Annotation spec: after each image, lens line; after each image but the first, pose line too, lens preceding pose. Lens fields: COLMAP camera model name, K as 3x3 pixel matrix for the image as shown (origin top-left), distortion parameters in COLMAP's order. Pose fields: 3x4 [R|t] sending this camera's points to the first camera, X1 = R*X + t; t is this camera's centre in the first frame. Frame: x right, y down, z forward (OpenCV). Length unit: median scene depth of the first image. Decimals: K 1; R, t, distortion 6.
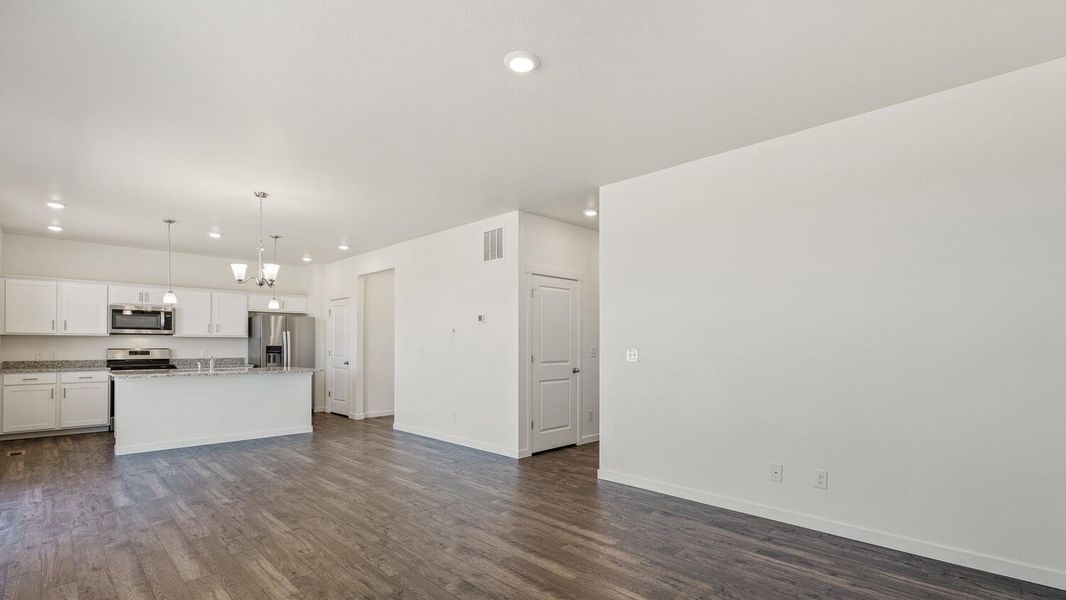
lens RADIAL K [[499.0, 0, 529.2], [0, 499.0, 344.5], [0, 0, 1]] dist [0.008081, -0.000157]
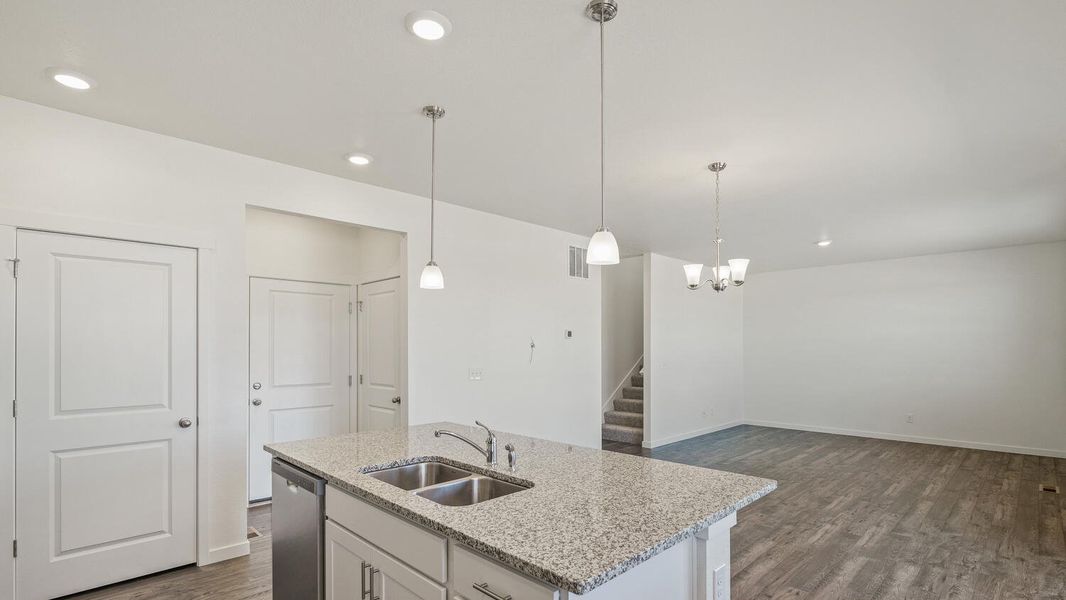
lens RADIAL K [[505.1, 0, 538.5], [0, 505.1, 349.0], [0, 0, 1]] dist [-0.010931, 0.004039]
pose [[-0.017921, -0.005653, 0.999823, -0.933339], [0.000365, 0.999984, 0.005660, -0.024430], [-0.999839, 0.000467, -0.017919, 0.936918]]
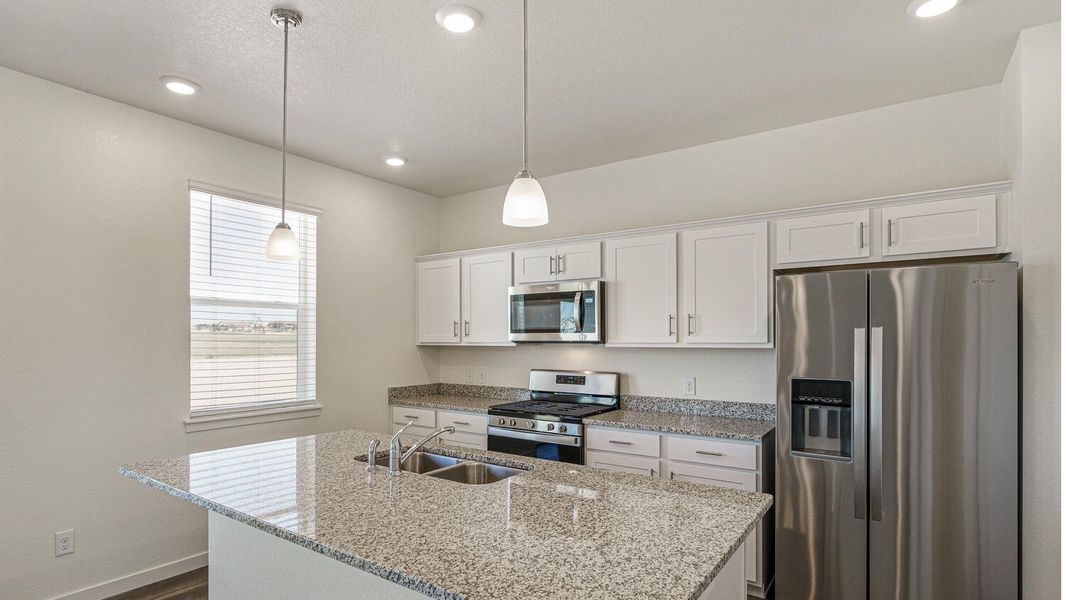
lens RADIAL K [[537.9, 0, 512.3], [0, 537.9, 332.2], [0, 0, 1]] dist [-0.003537, 0.003475]
pose [[0.170374, -0.017468, -0.985225, -0.300836], [0.000627, 0.999845, -0.017619, -0.023574], [0.985379, 0.002384, 0.170358, 0.972280]]
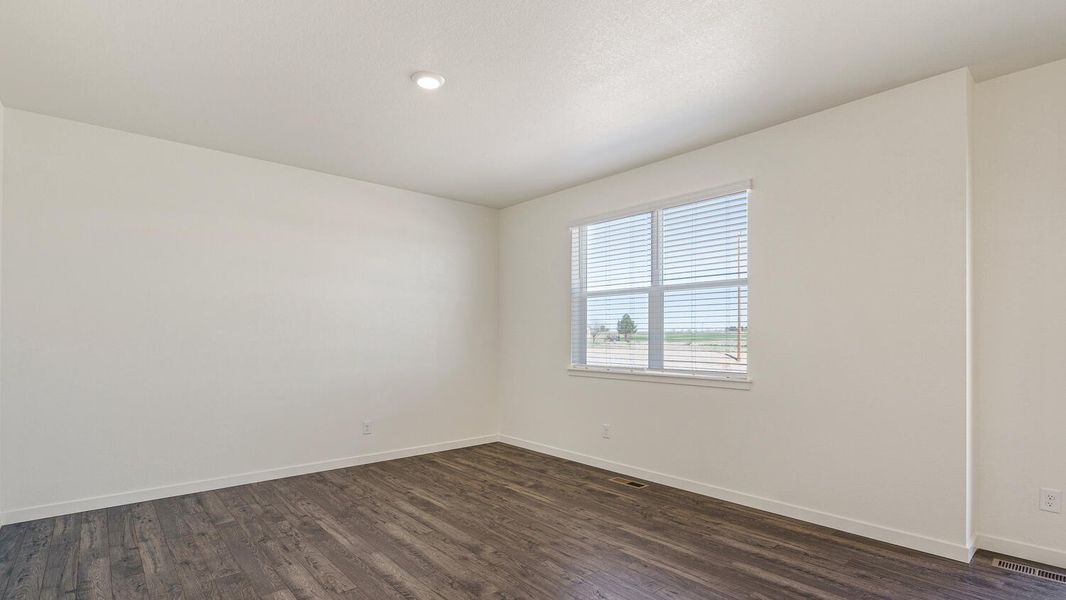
lens RADIAL K [[499.0, 0, 514.4], [0, 499.0, 333.3], [0, 0, 1]] dist [0.008081, -0.000157]
pose [[-0.996925, -0.002704, 0.078319, -0.115981], [-0.003423, 0.999953, -0.009038, 0.002120], [-0.078290, -0.009278, -0.996887, 0.815472]]
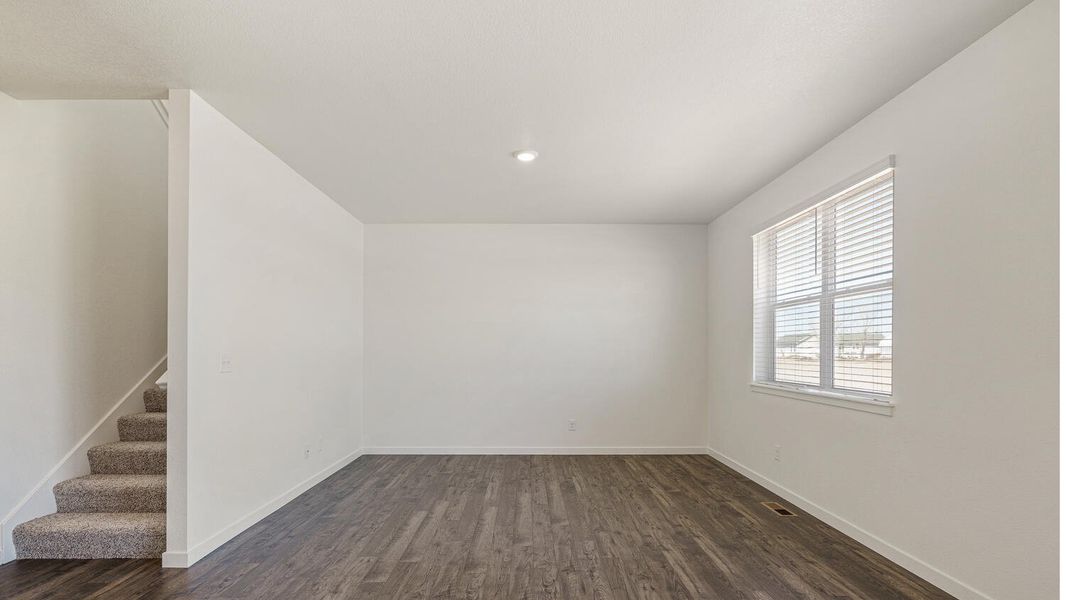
lens RADIAL K [[499.0, 0, 527.8], [0, 499.0, 349.1], [0, 0, 1]] dist [0.008081, -0.000157]
pose [[-0.719379, -0.005951, 0.694593, -0.403683], [-0.005982, 0.999979, 0.002372, -0.000892], [-0.694592, -0.002449, -0.719399, 0.793870]]
